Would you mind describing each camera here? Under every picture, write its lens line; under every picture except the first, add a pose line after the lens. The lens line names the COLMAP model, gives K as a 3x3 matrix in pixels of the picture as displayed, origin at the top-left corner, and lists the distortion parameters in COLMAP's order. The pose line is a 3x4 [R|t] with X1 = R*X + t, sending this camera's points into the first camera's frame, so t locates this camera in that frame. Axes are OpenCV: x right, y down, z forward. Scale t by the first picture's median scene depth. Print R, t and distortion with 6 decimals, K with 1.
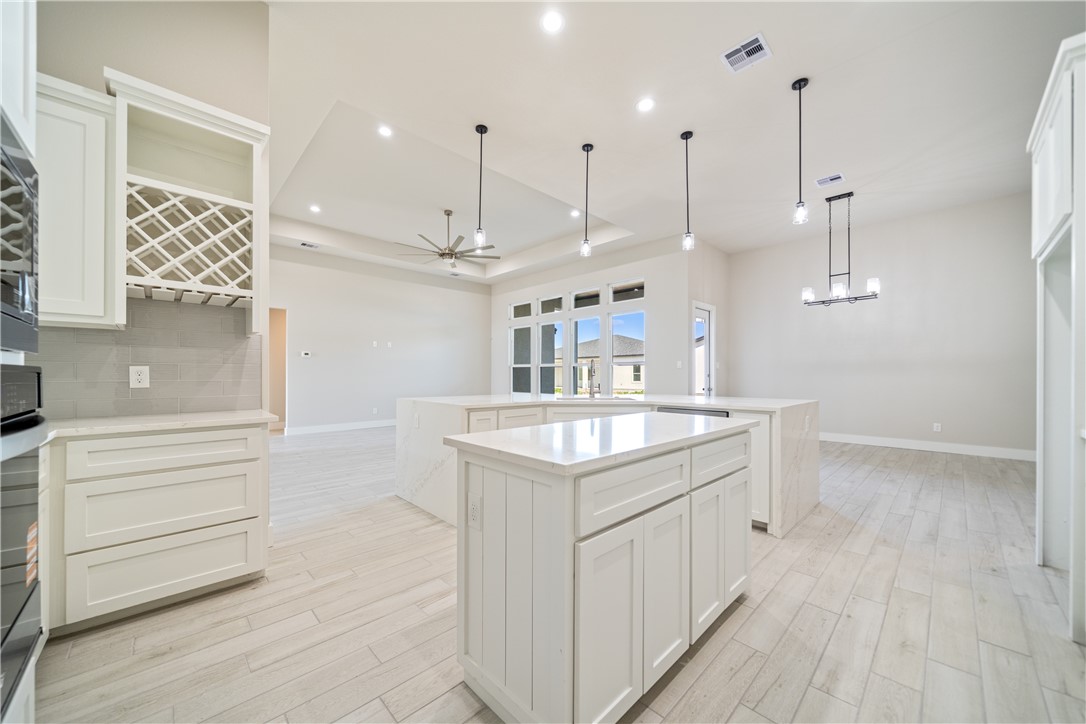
lens RADIAL K [[405.2, 0, 550.7], [0, 405.2, 366.2], [0, 0, 1]] dist [-0.000295, 0.000295]
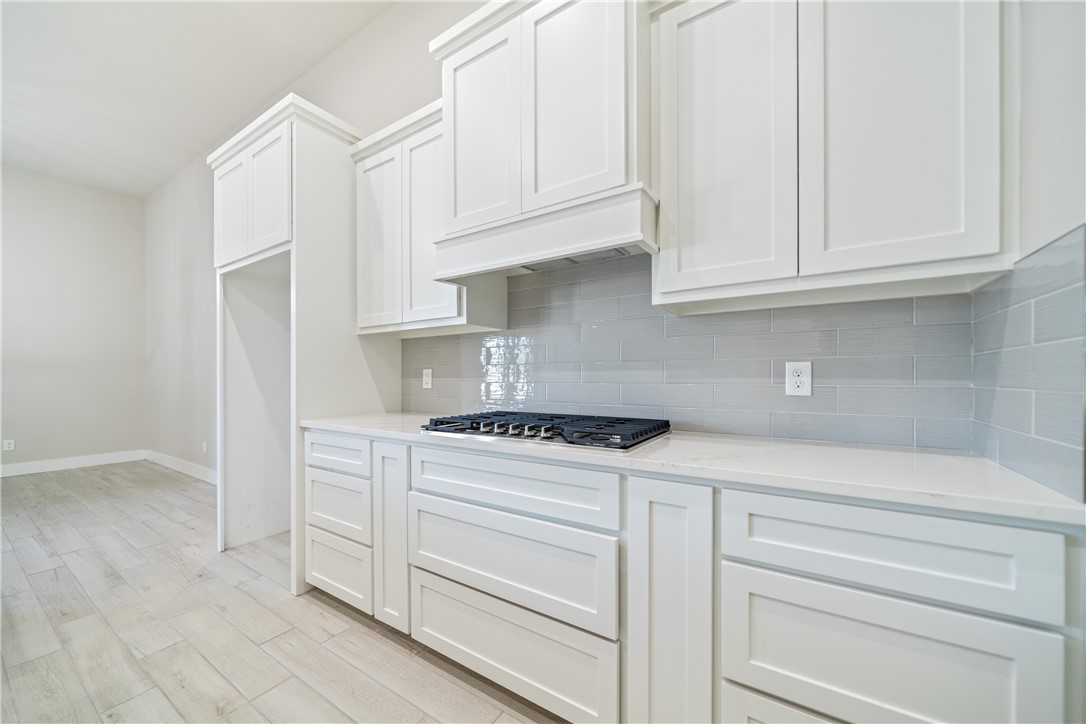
lens RADIAL K [[405.2, 0, 539.9], [0, 405.2, 378.3], [0, 0, 1]] dist [-0.000295, 0.000295]
pose [[-0.198190, -0.005120, 0.980150, -0.030457], [-0.017339, 0.999848, 0.001717, 0.006588], [-0.980010, -0.016654, -0.198248, 0.362014]]
